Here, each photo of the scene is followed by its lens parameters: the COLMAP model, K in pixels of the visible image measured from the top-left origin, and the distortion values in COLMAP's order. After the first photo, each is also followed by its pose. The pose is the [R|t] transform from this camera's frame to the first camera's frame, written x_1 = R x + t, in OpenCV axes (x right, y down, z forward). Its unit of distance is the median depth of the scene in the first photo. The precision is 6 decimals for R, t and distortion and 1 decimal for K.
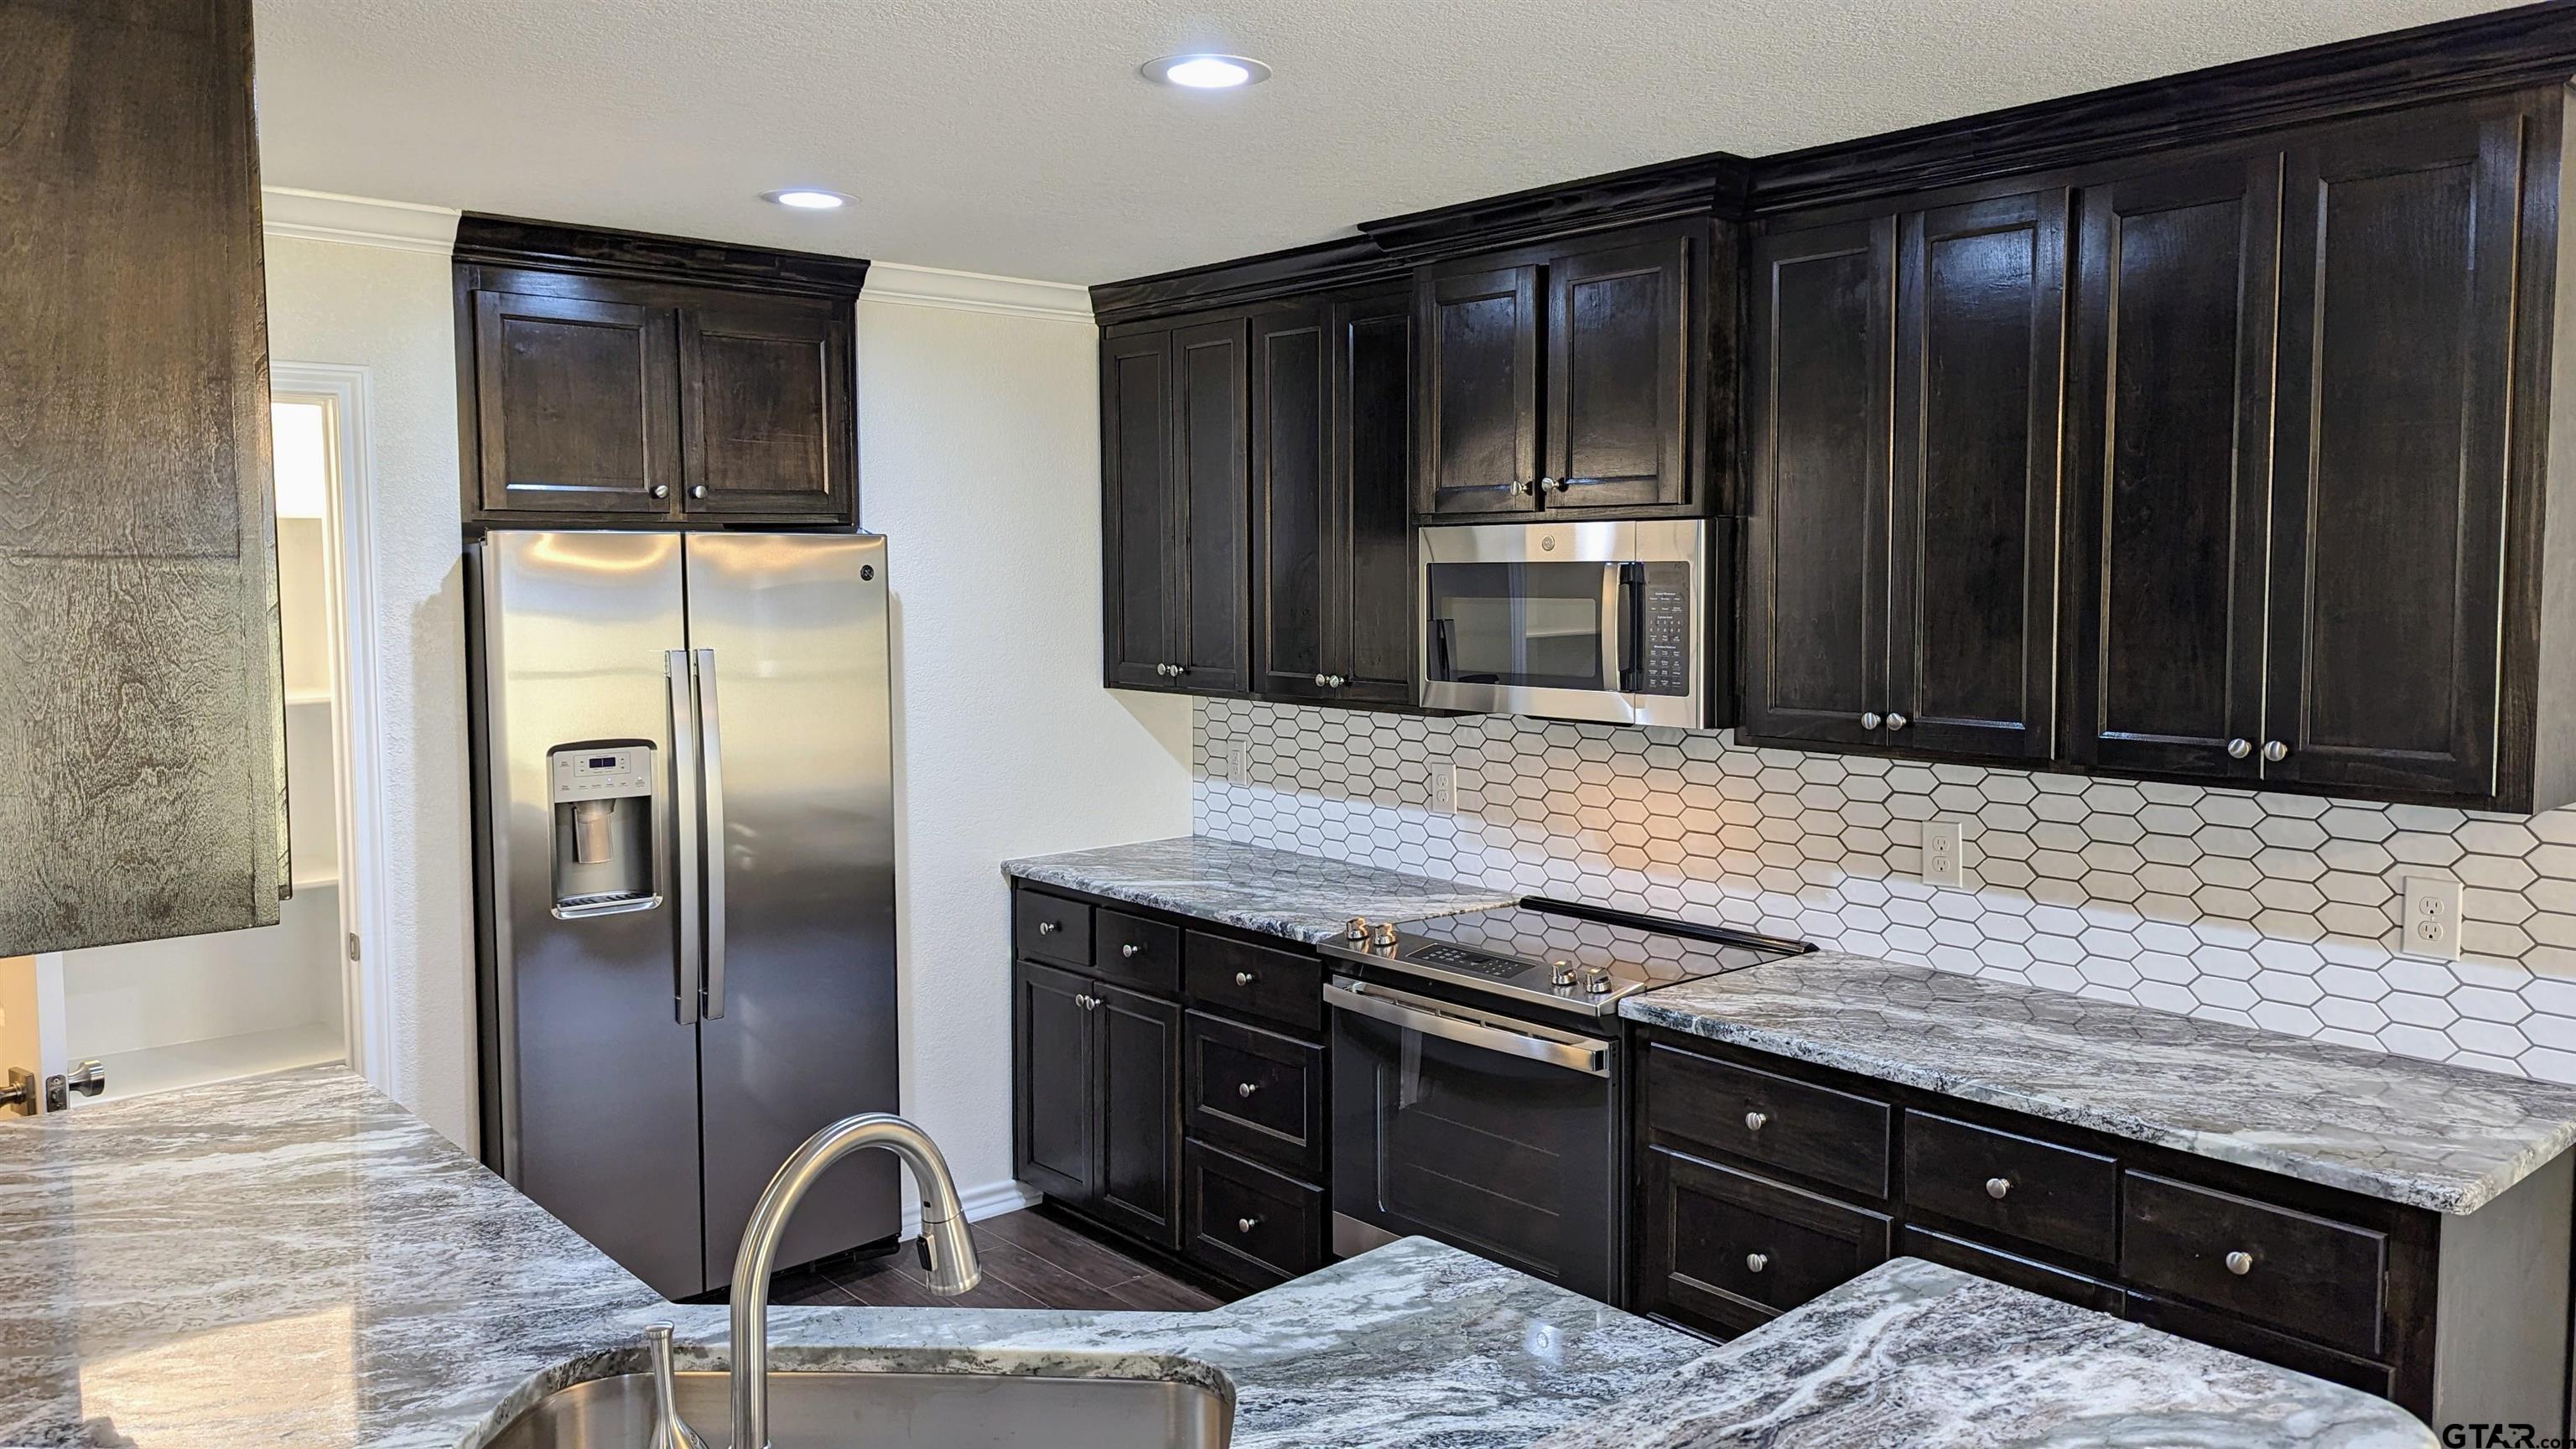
lens RADIAL K [[1837.3, 0, 1293.1], [0, 1837.3, 713.3], [0, 0, 1]] dist [0.035756, 0.000382]
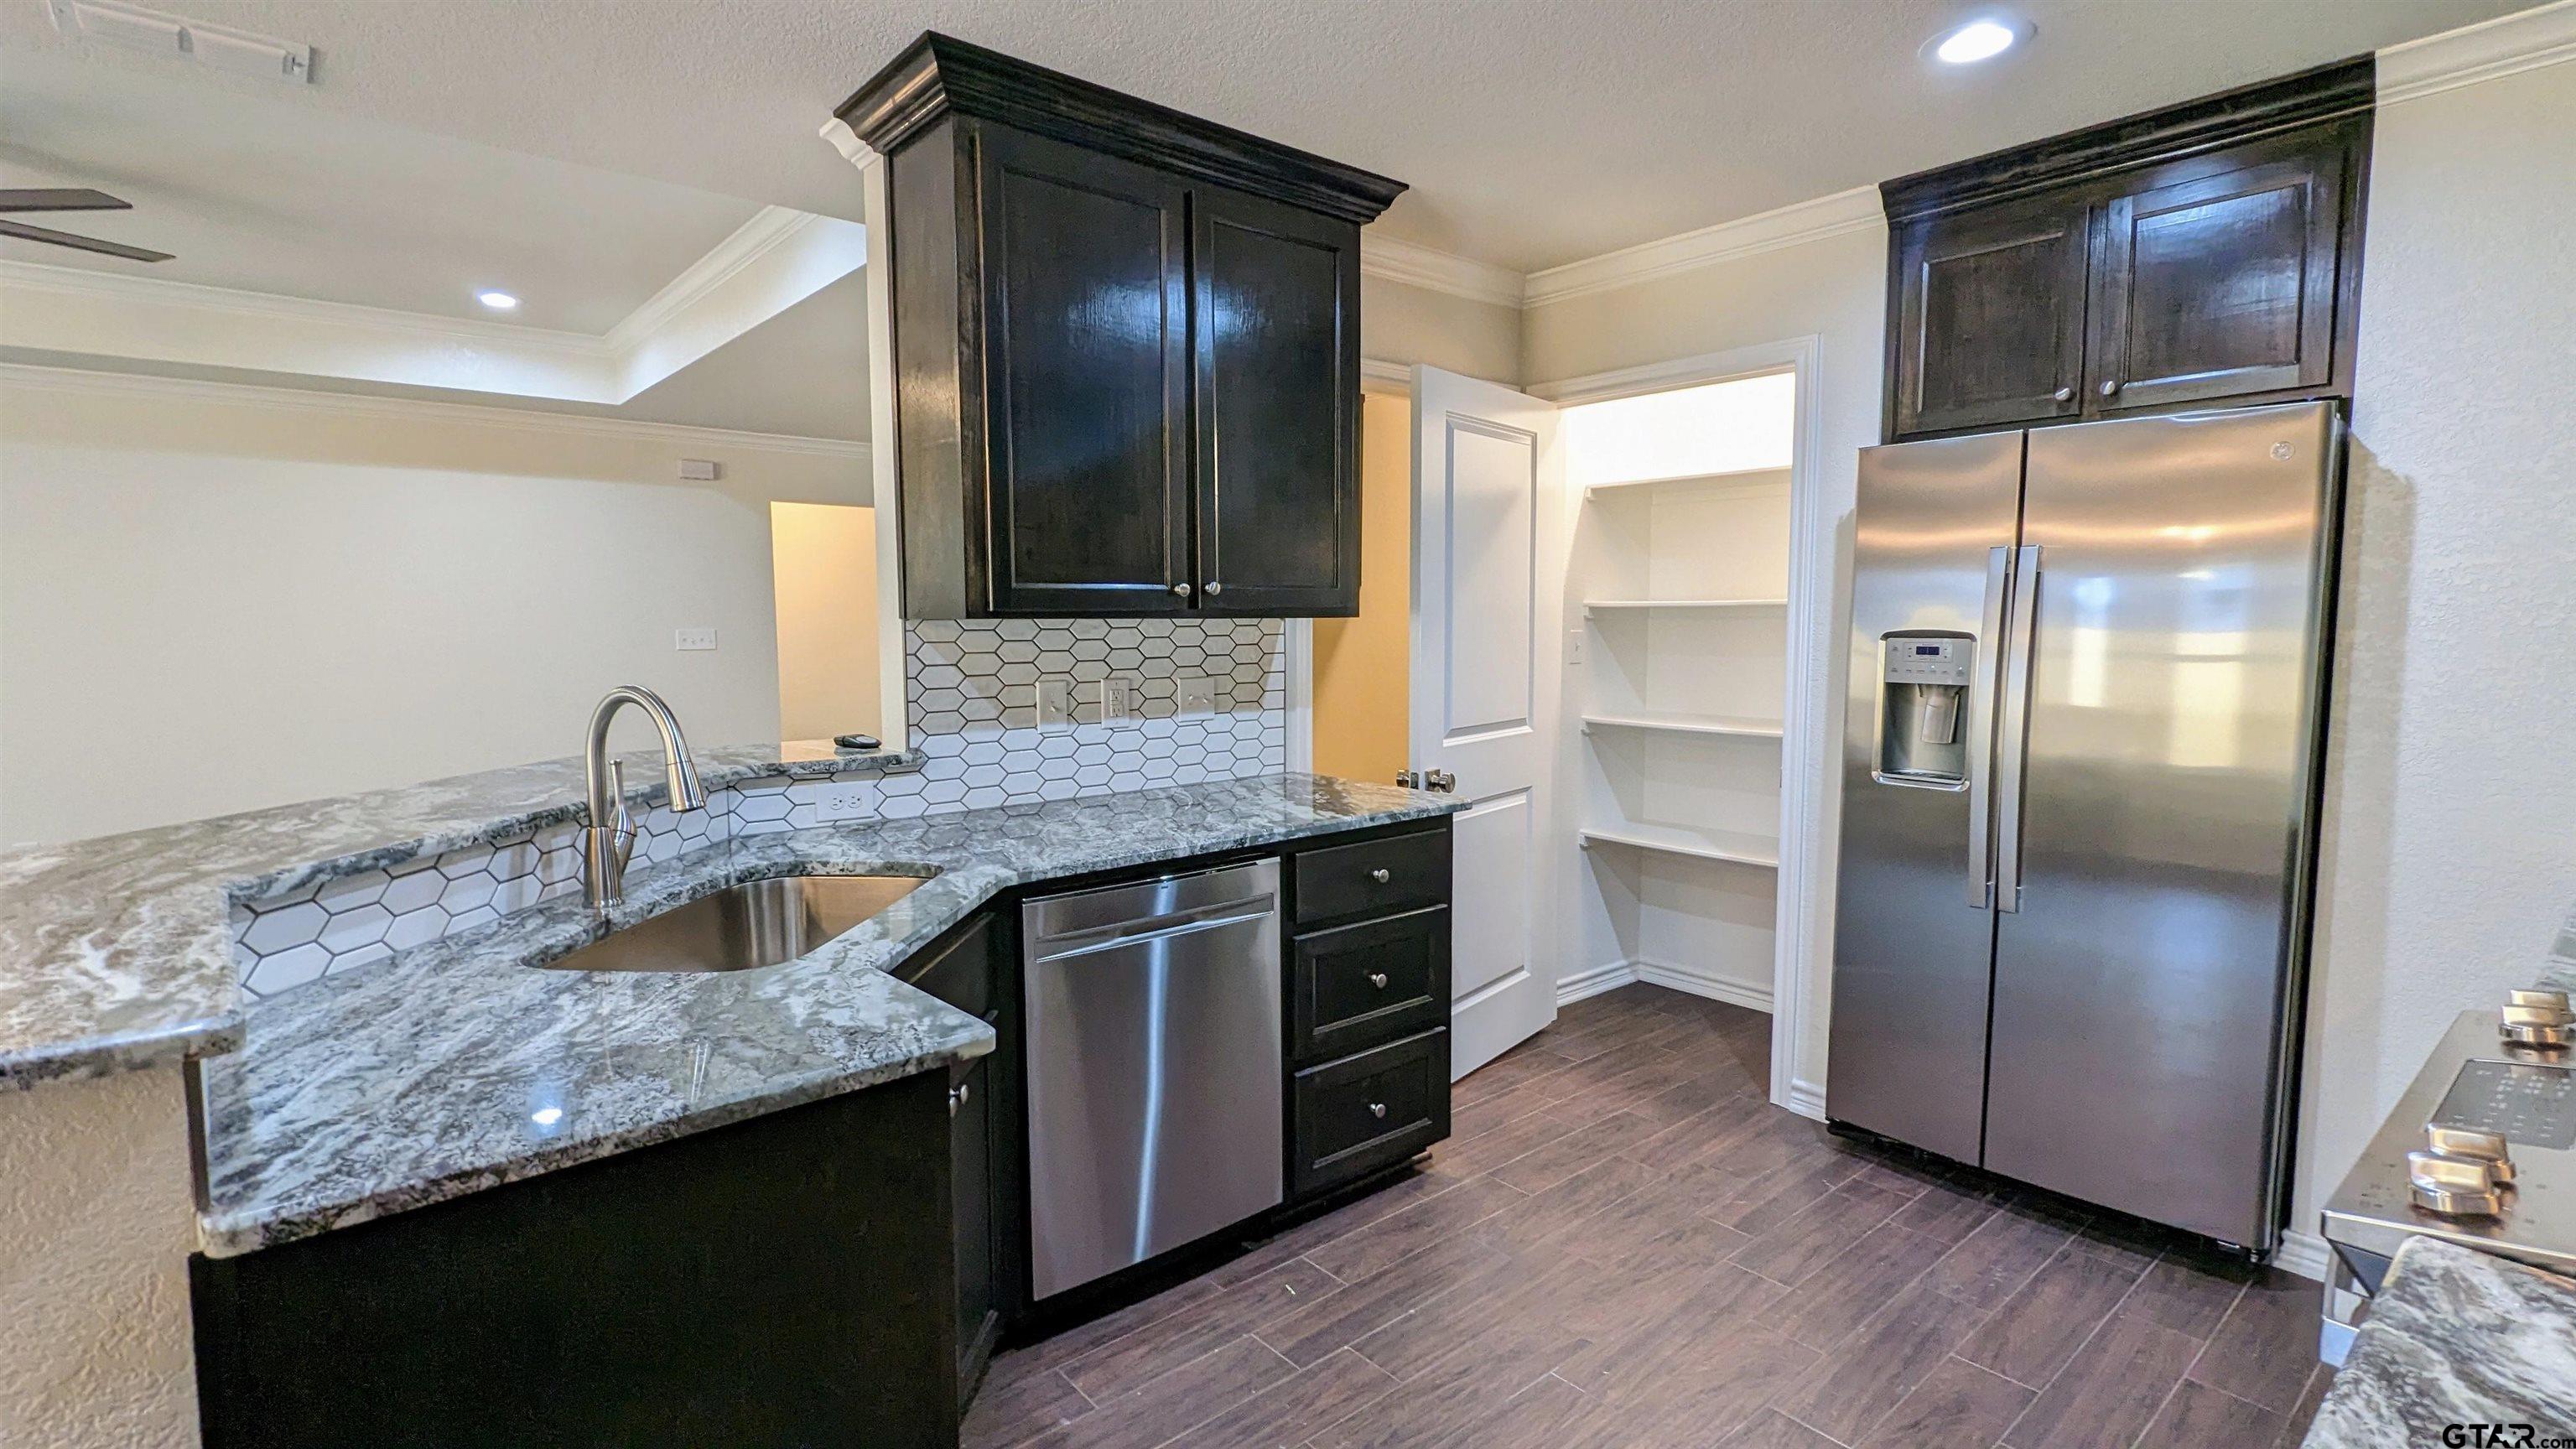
lens RADIAL K [[1213.1, 0, 1283.6], [0, 1213.1, 734.5], [0, 0, 1]] dist [-0.001174, 0.000445]
pose [[-0.020043, 0.100882, -0.994696, 0.657917], [-0.083715, 0.991233, 0.102218, 0.062919], [0.996288, 0.085320, -0.011422, 1.146120]]
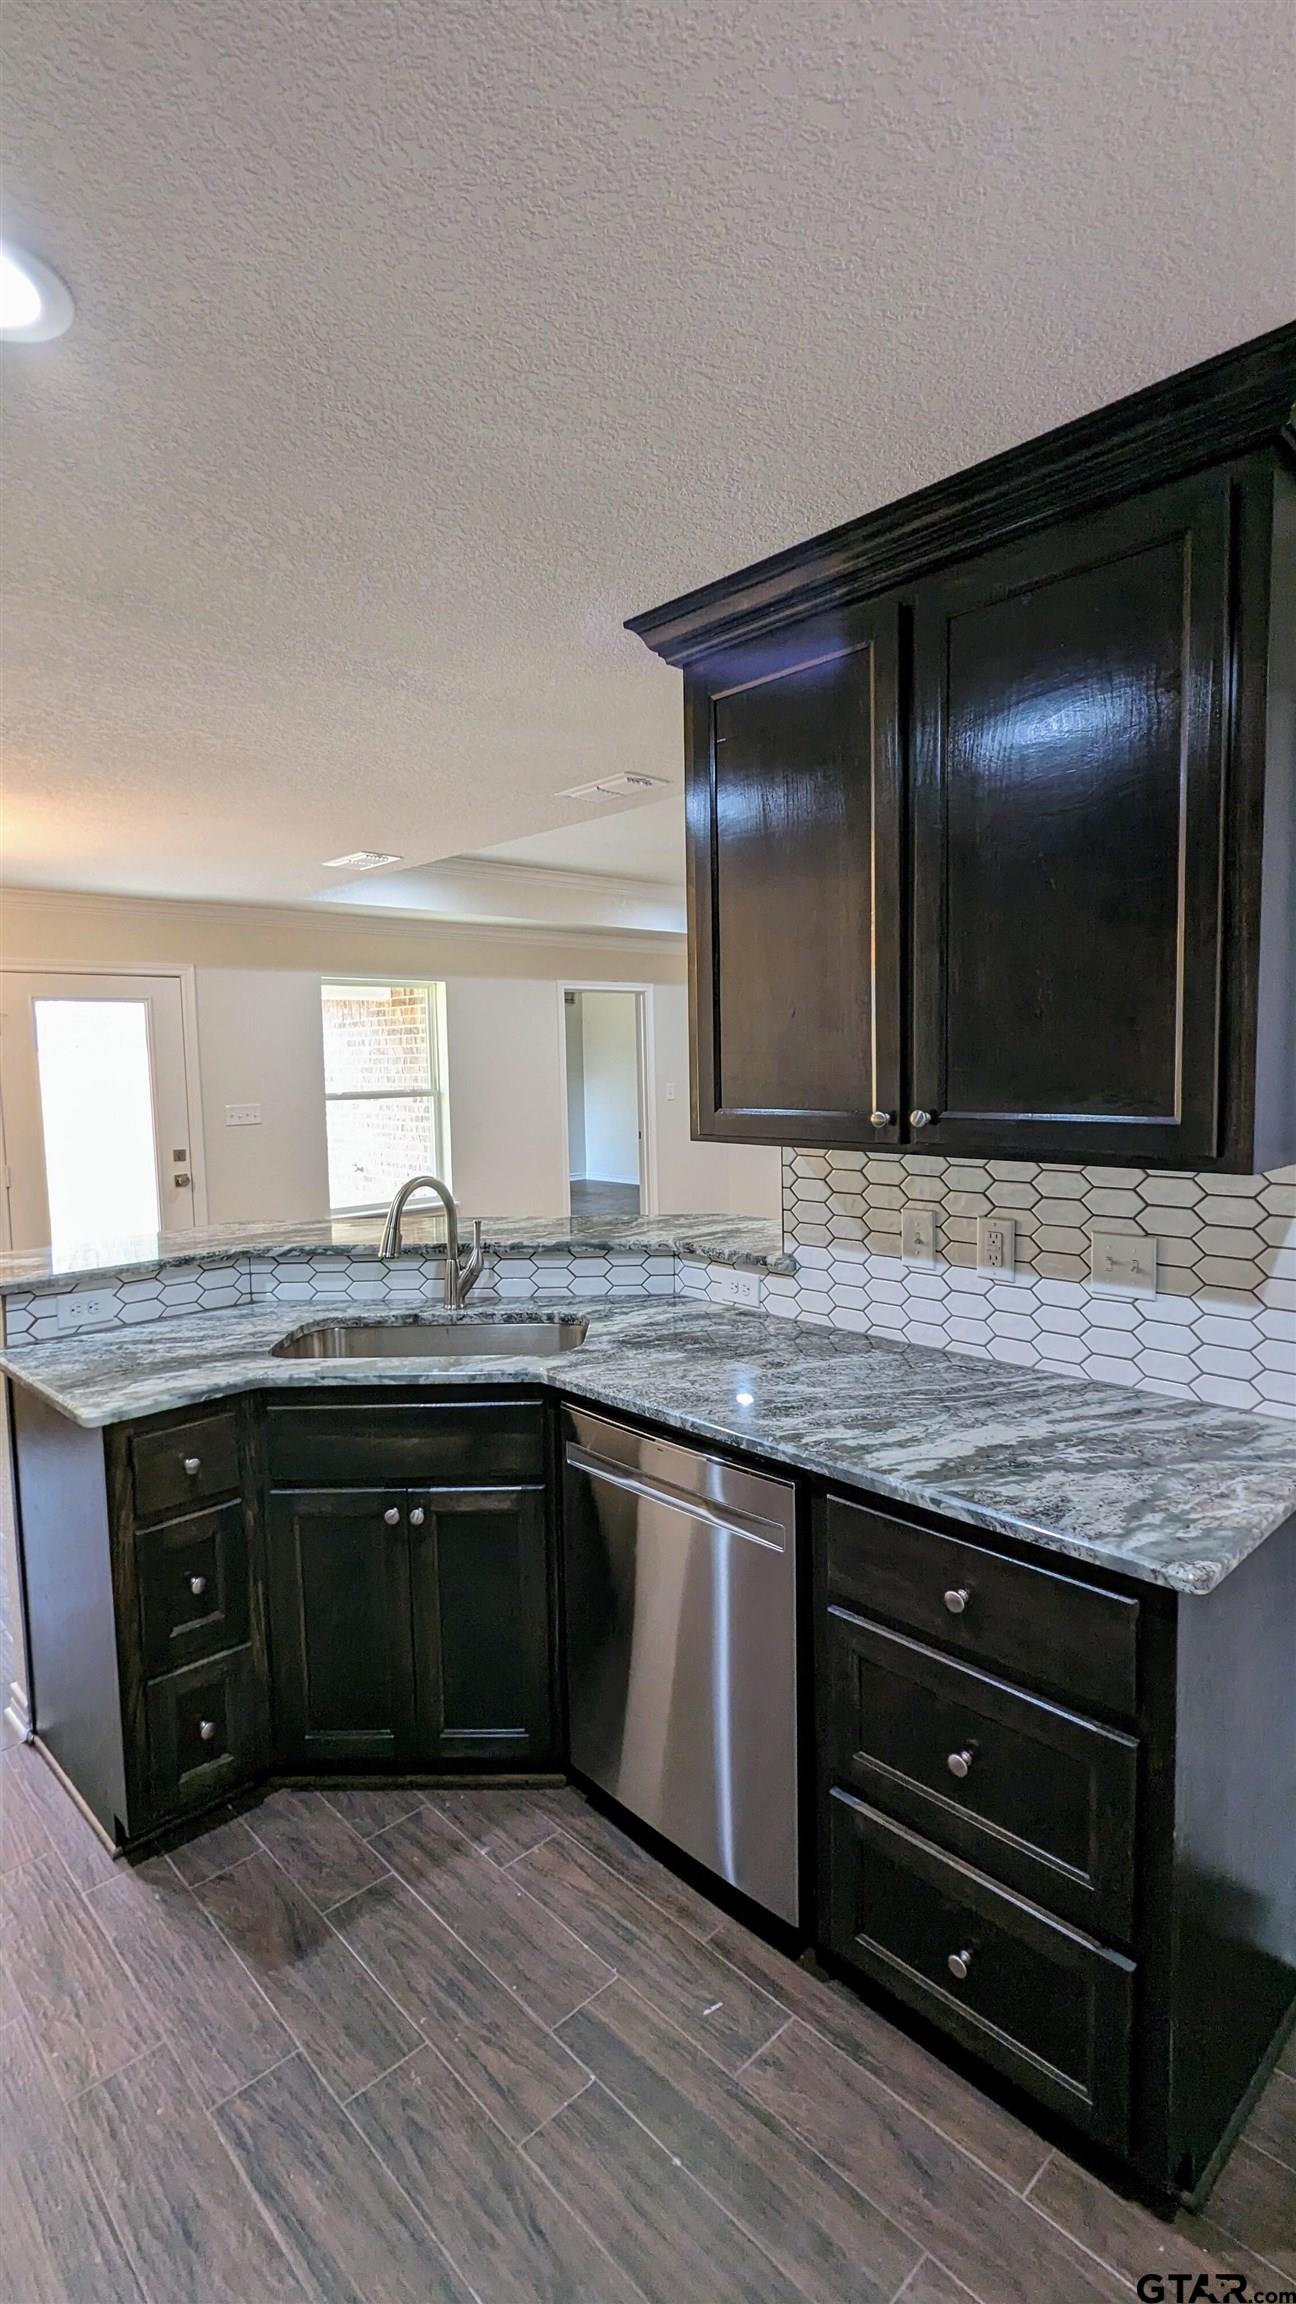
lens RADIAL K [[1085.0, 0, 637.6], [0, 1085.0, 1143.8], [0, 0, 1]] dist [-0.001174, 0.000445]
pose [[-0.999095, 0.029094, -0.031038, -0.371655], [0.023347, 0.984878, 0.171669, -0.085487], [0.035563, 0.170789, -0.984666, 1.879959]]
